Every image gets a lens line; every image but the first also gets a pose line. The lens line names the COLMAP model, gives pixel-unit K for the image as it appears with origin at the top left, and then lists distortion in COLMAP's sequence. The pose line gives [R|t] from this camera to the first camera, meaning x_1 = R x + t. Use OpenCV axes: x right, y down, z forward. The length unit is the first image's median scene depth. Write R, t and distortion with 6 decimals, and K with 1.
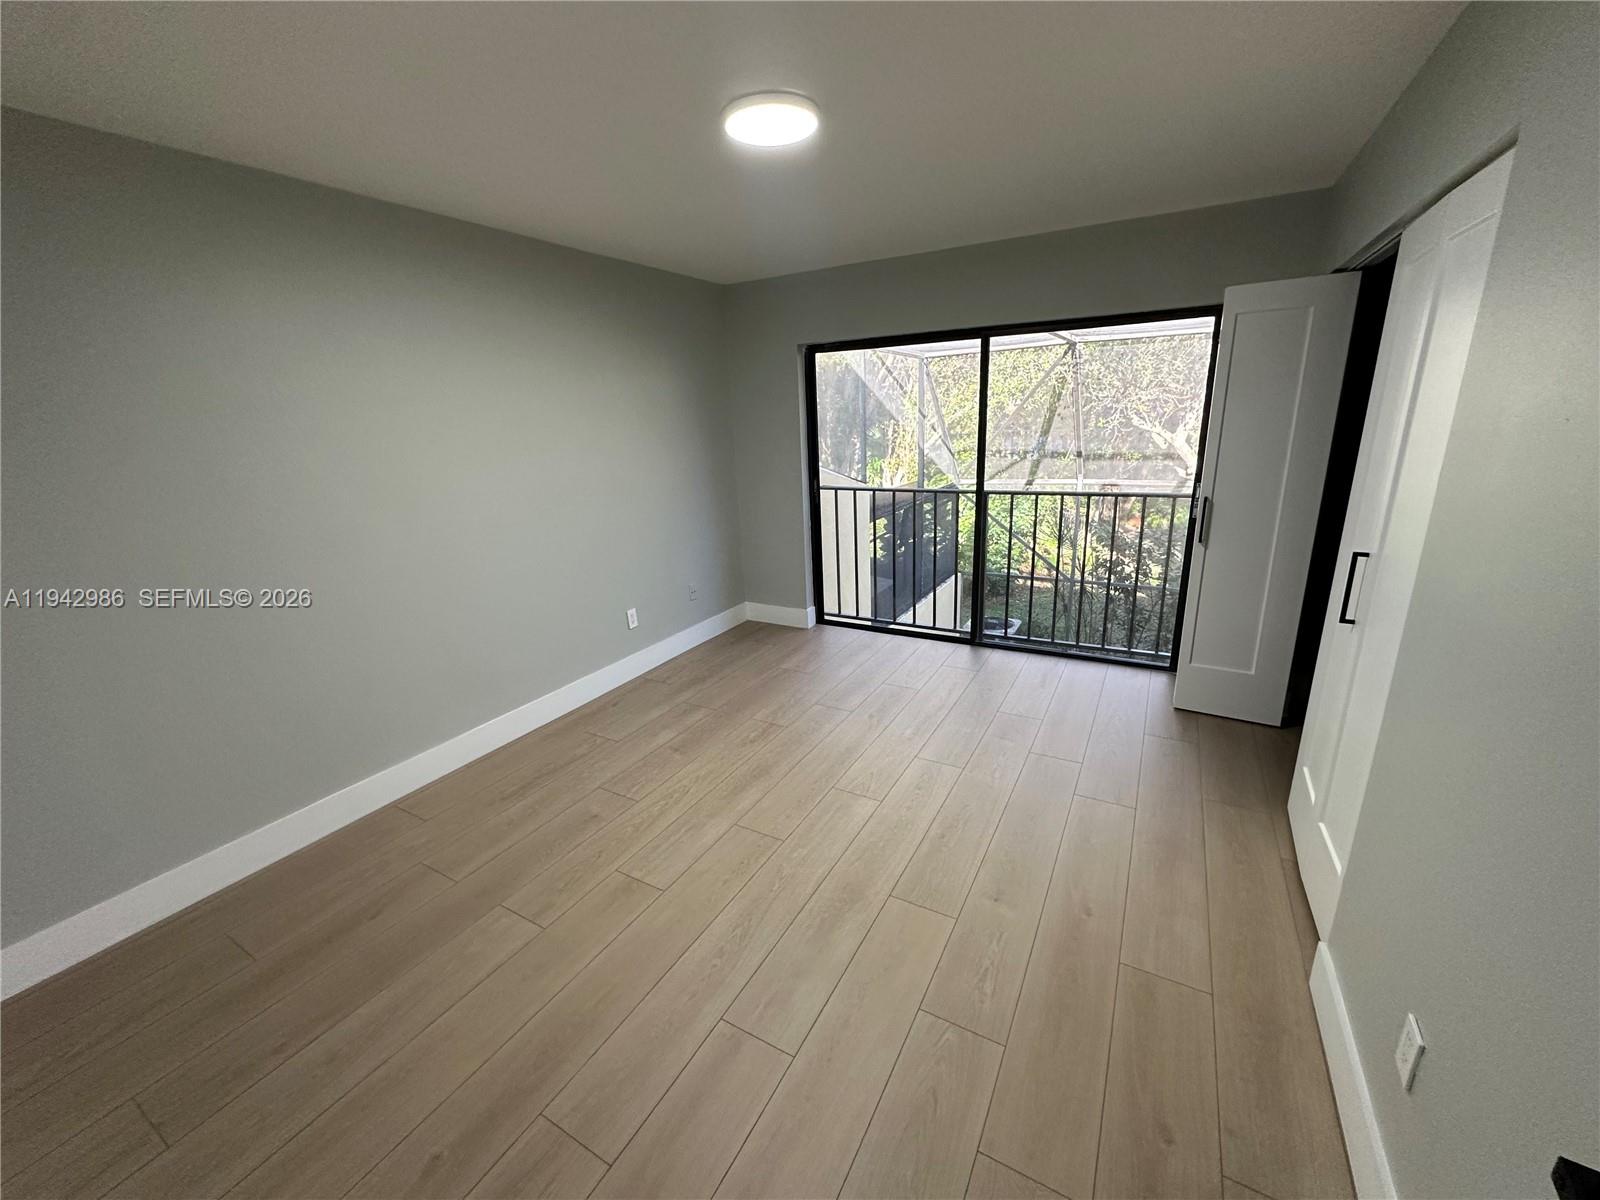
lens RADIAL K [[636.6, 0, 800.7], [0, 636.6, 599.5], [0, 0, 1]] dist [-0.003668, -0.000192]
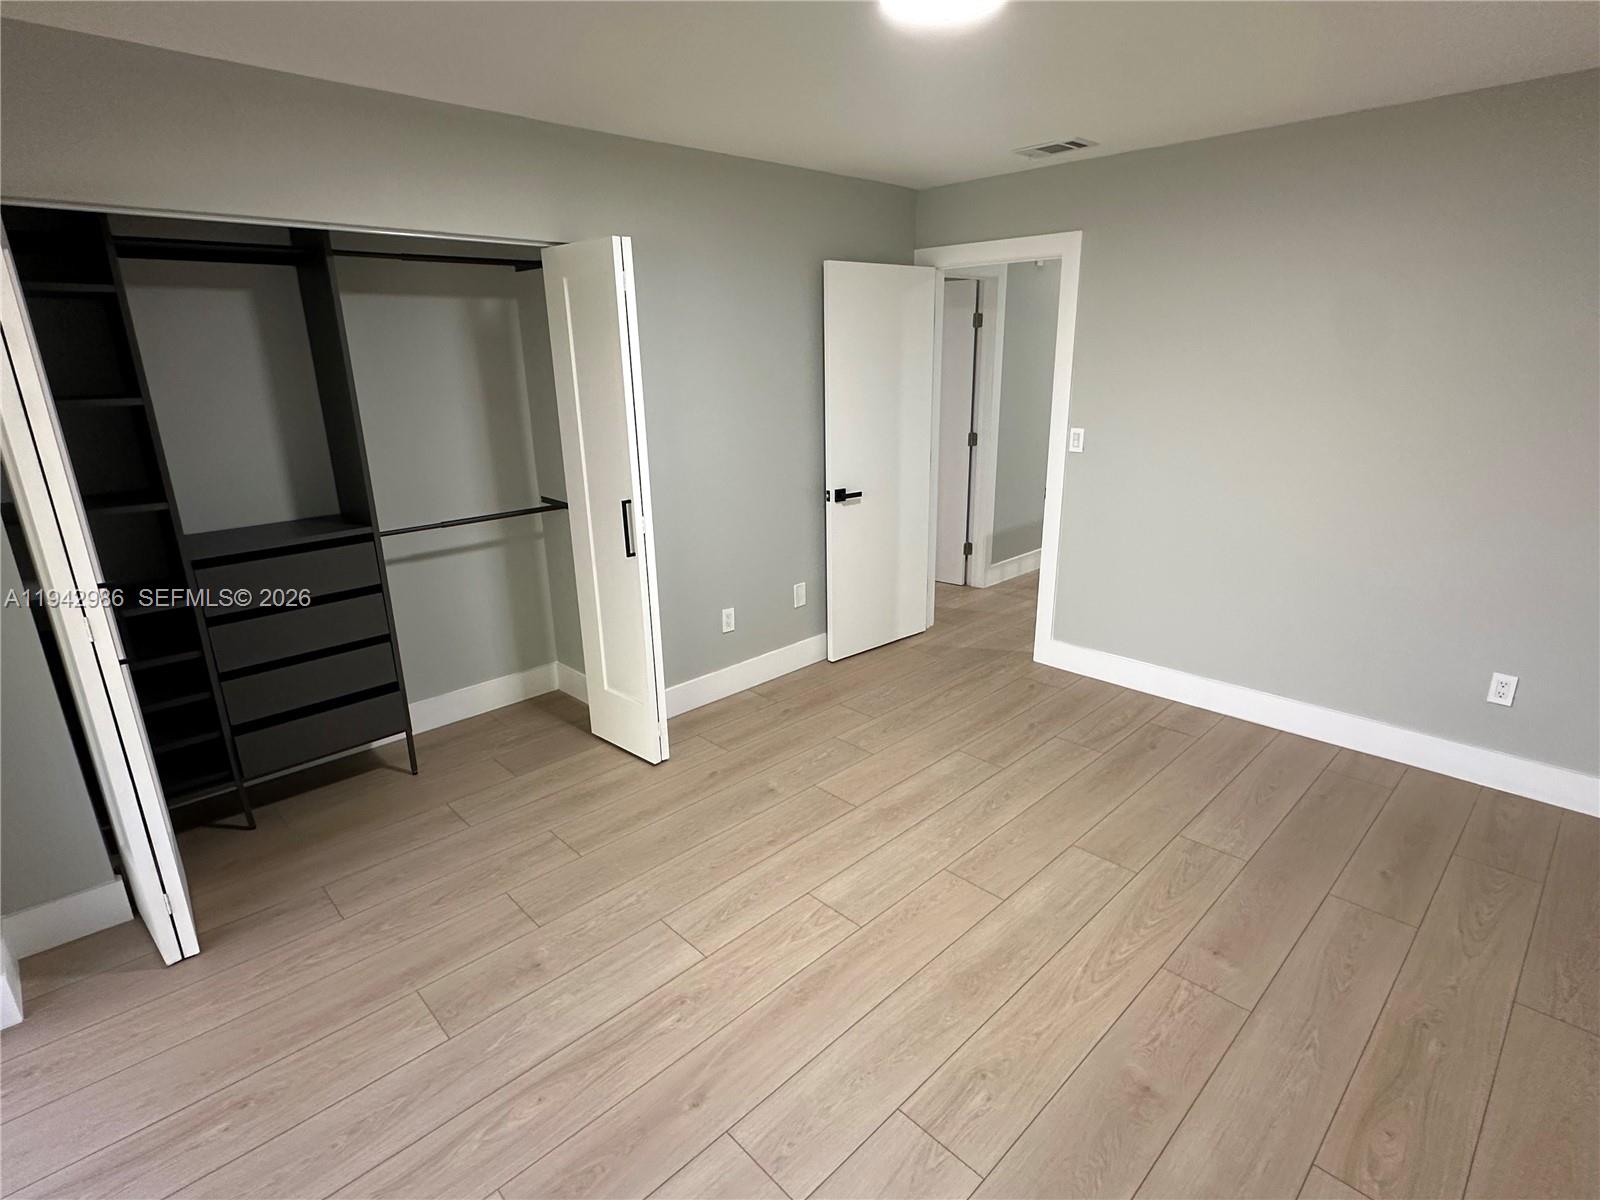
lens RADIAL K [[810.6, 0, 805.1], [0, 810.6, 606.8], [0, 0, 1]] dist [-0.014801, -0.000144]
pose [[-0.959775, -0.028973, 0.279272, -0.124454], [0.130200, 0.835323, 0.534119, -0.466858], [-0.248757, 0.548995, -0.797950, 1.528551]]
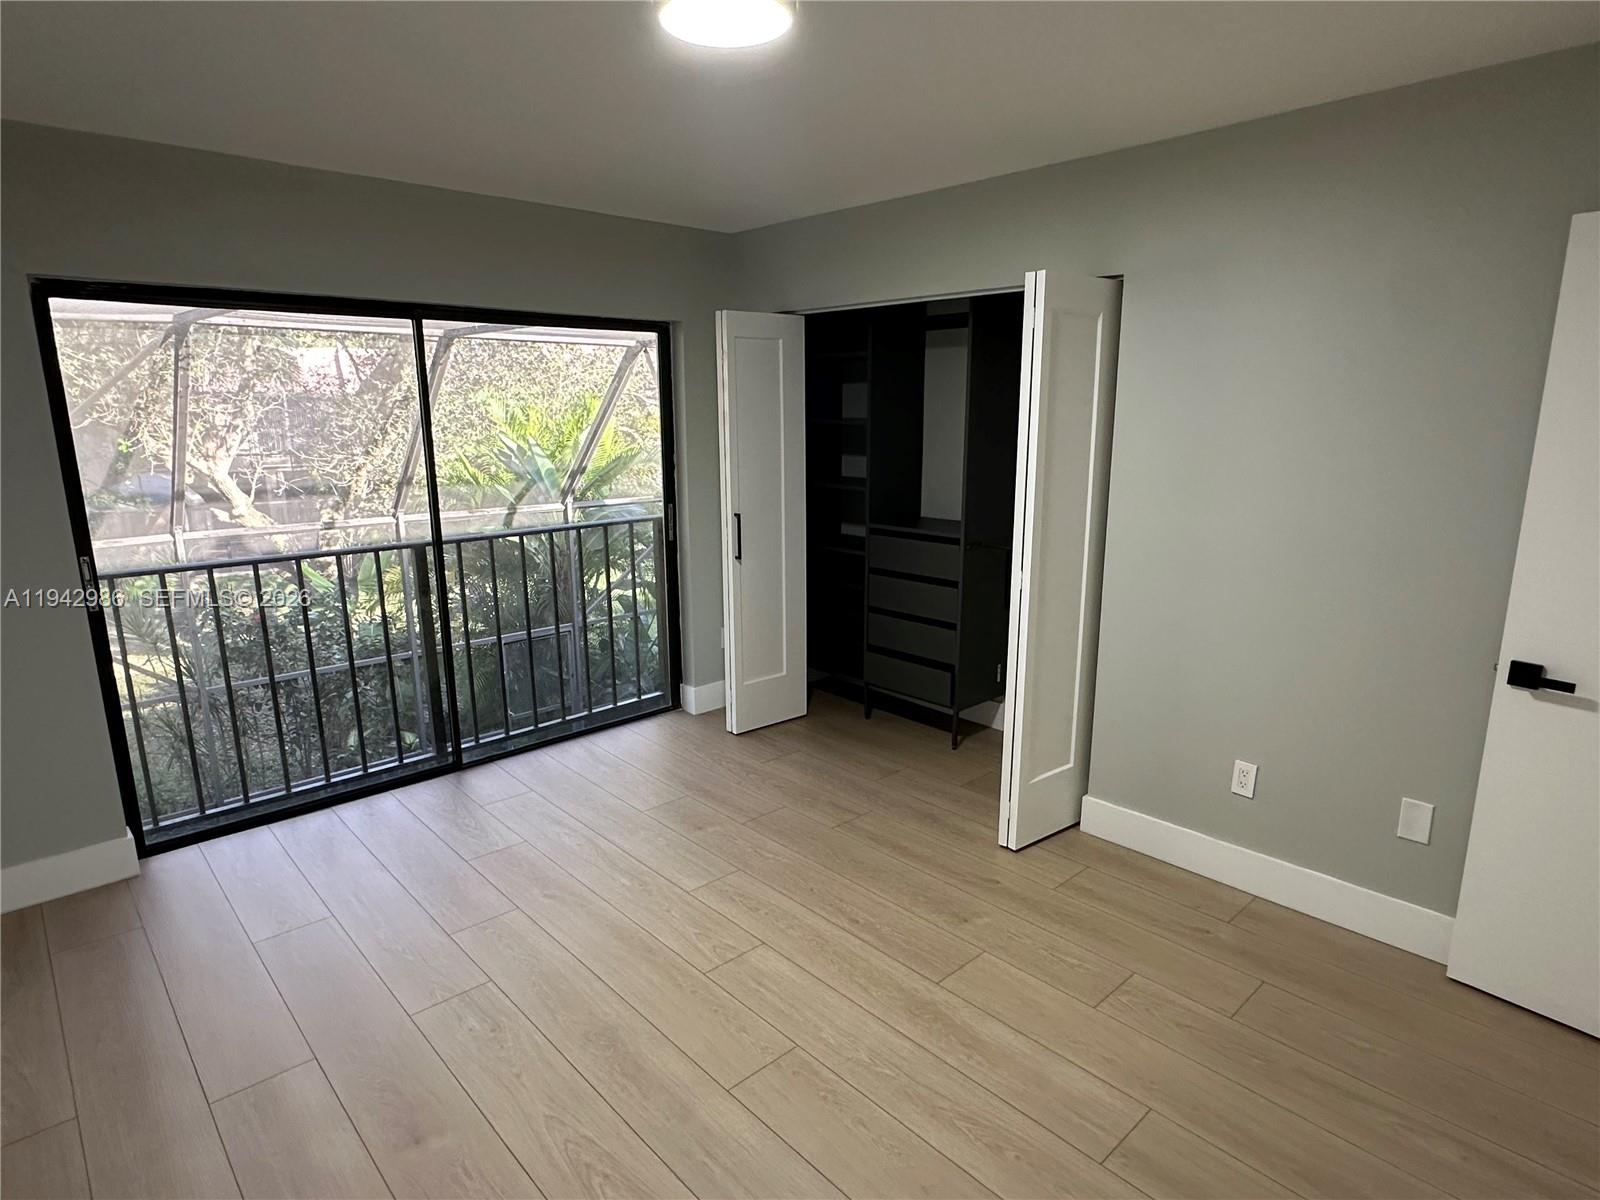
lens RADIAL K [[899.0, 0, 794.7], [0, 899.0, 604.8], [0, 0, 1]] dist [-0.001934, 0.000348]
pose [[0.303590, -0.167298, 0.938000, -0.744107], [0.258619, 0.961974, 0.087870, -0.135603], [-0.917033, 0.215909, 0.335312, 0.515944]]
